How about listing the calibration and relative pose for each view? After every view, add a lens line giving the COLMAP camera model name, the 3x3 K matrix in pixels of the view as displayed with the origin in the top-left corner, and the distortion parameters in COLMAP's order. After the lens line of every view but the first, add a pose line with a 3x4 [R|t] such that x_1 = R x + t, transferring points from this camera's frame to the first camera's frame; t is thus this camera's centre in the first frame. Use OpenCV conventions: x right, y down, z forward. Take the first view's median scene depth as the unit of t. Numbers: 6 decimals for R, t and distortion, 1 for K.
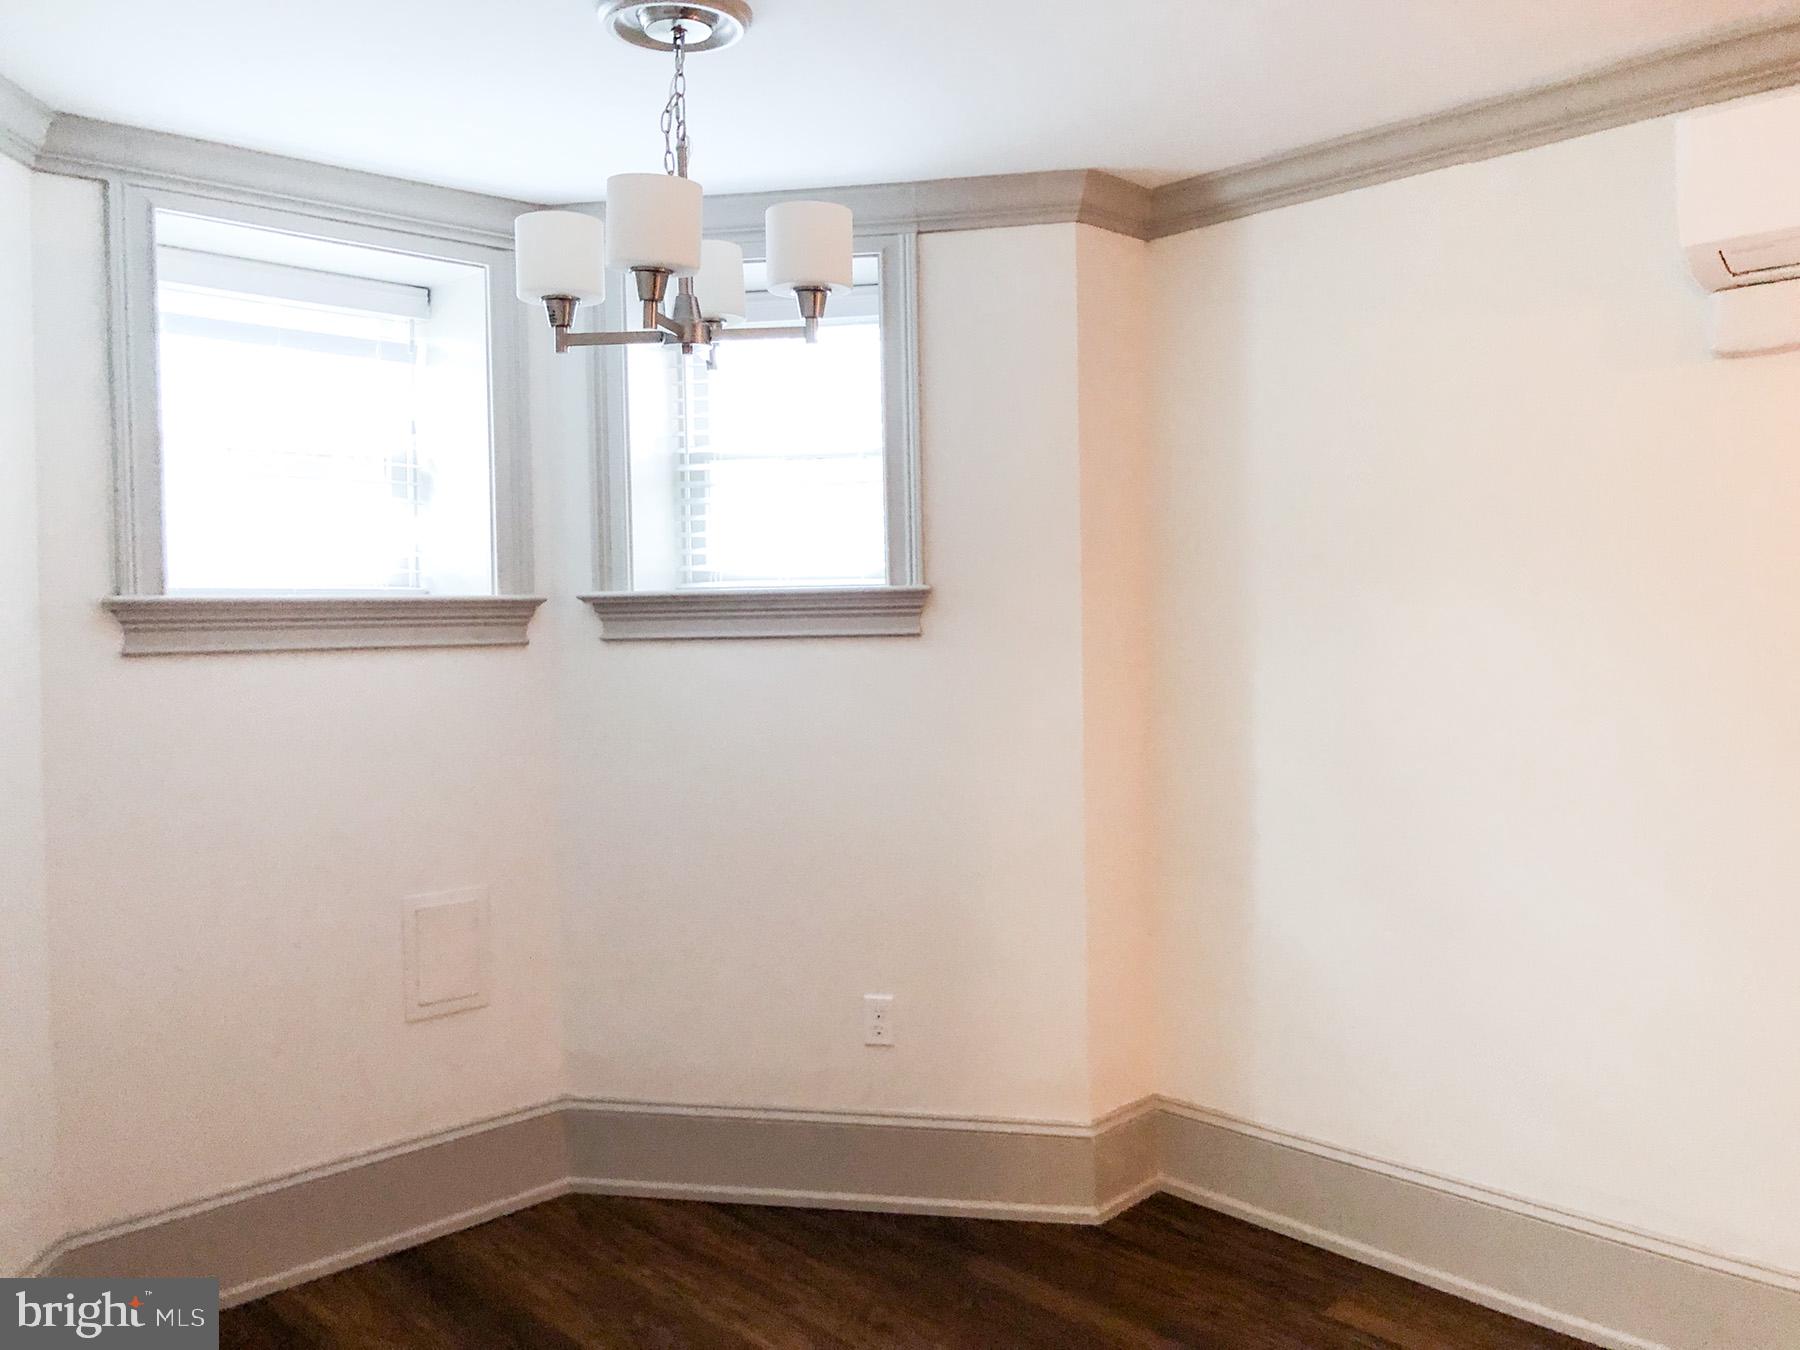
lens RADIAL K [[1465.5, 0, 894.8], [0, 1465.5, 647.7], [0, 0, 1]] dist [0.051749, -0.112260]
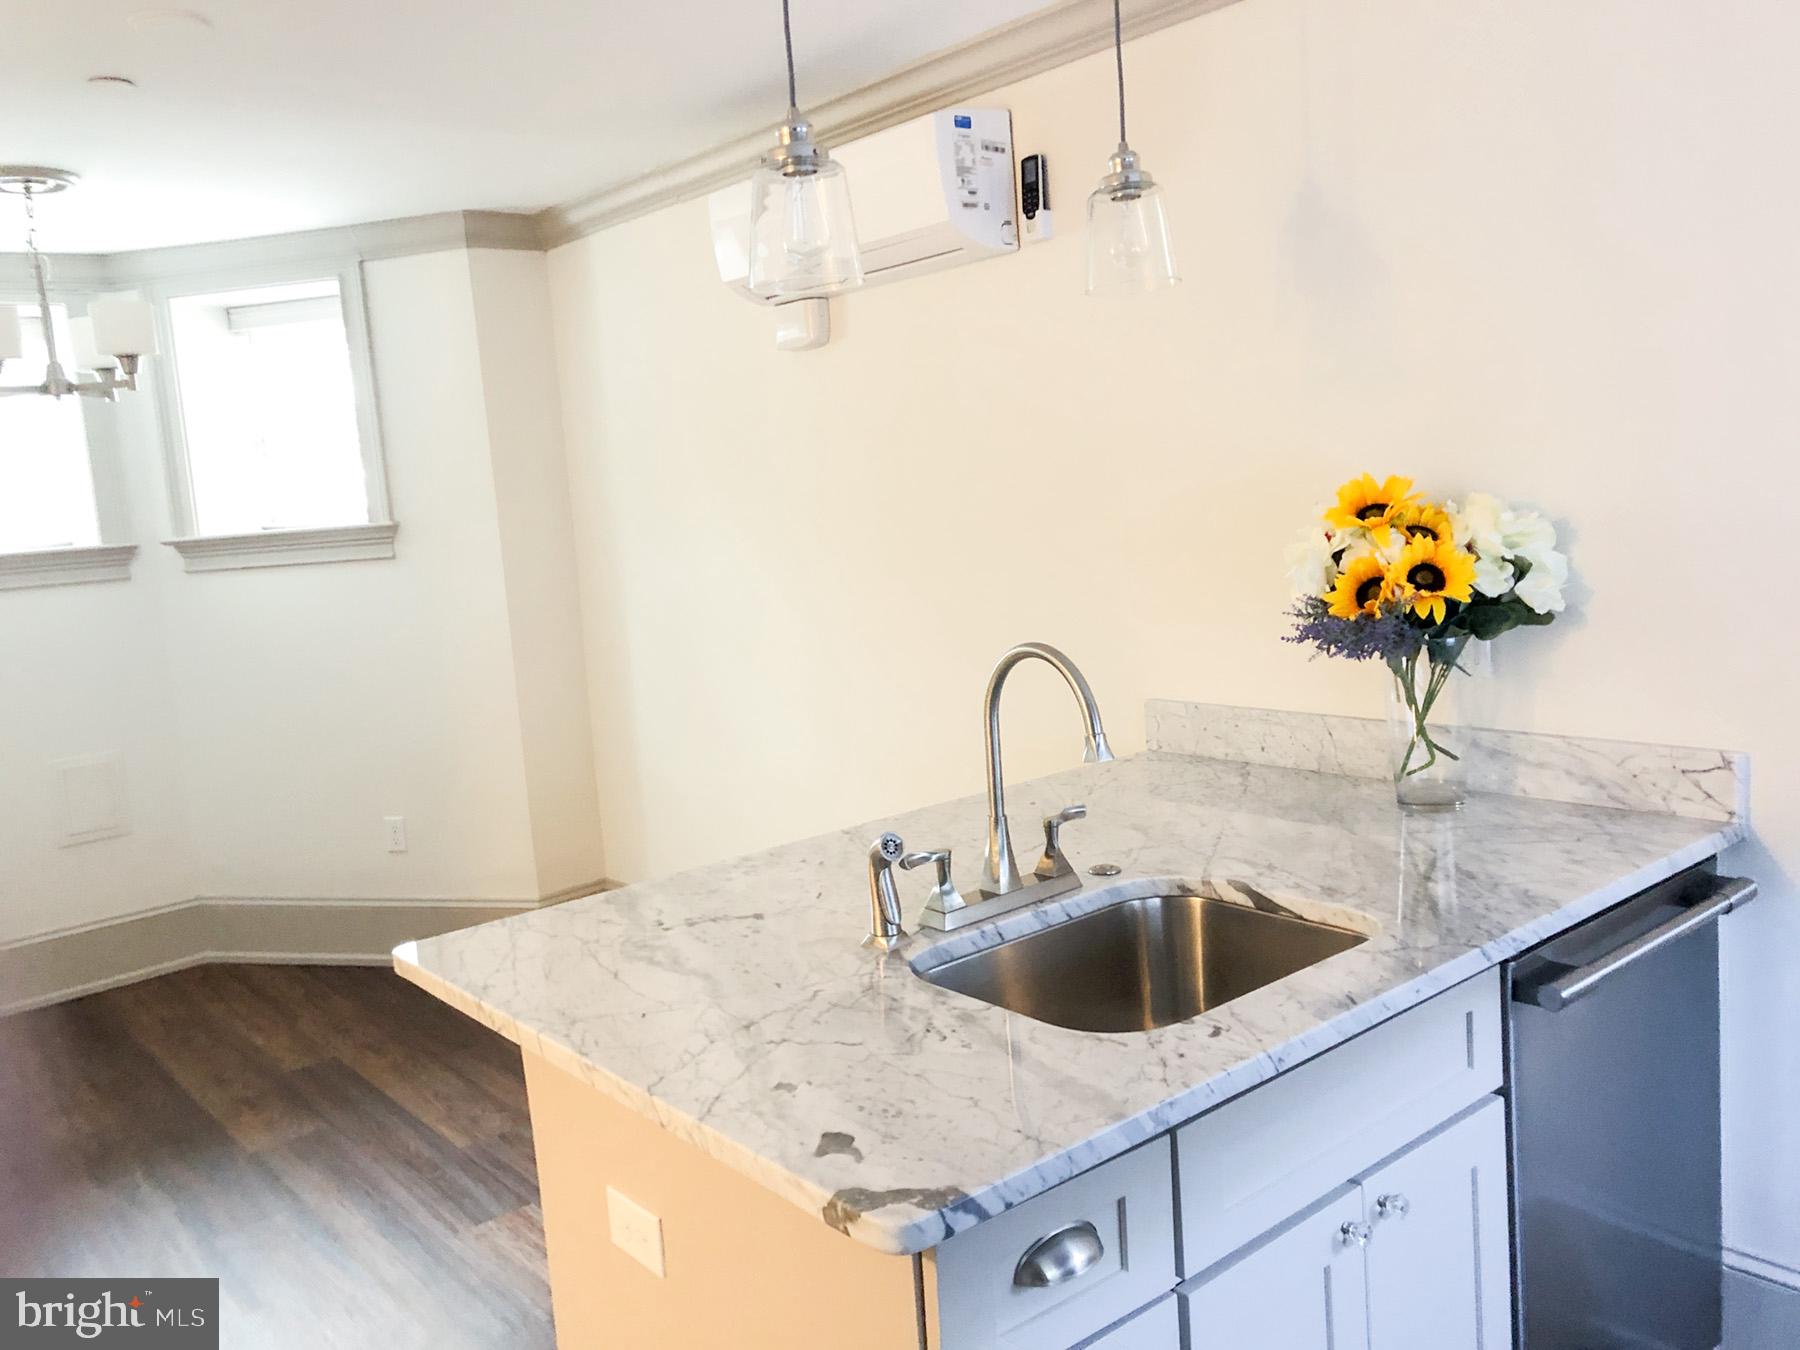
lens RADIAL K [[1465.5, 0, 894.8], [0, 1465.5, 647.7], [0, 0, 1]] dist [0.051749, -0.112260]
pose [[0.995699, -0.051523, -0.076996, 0.582947], [0.058870, 0.993599, 0.096415, -0.029790], [0.071536, -0.100533, 0.992359, -0.341727]]
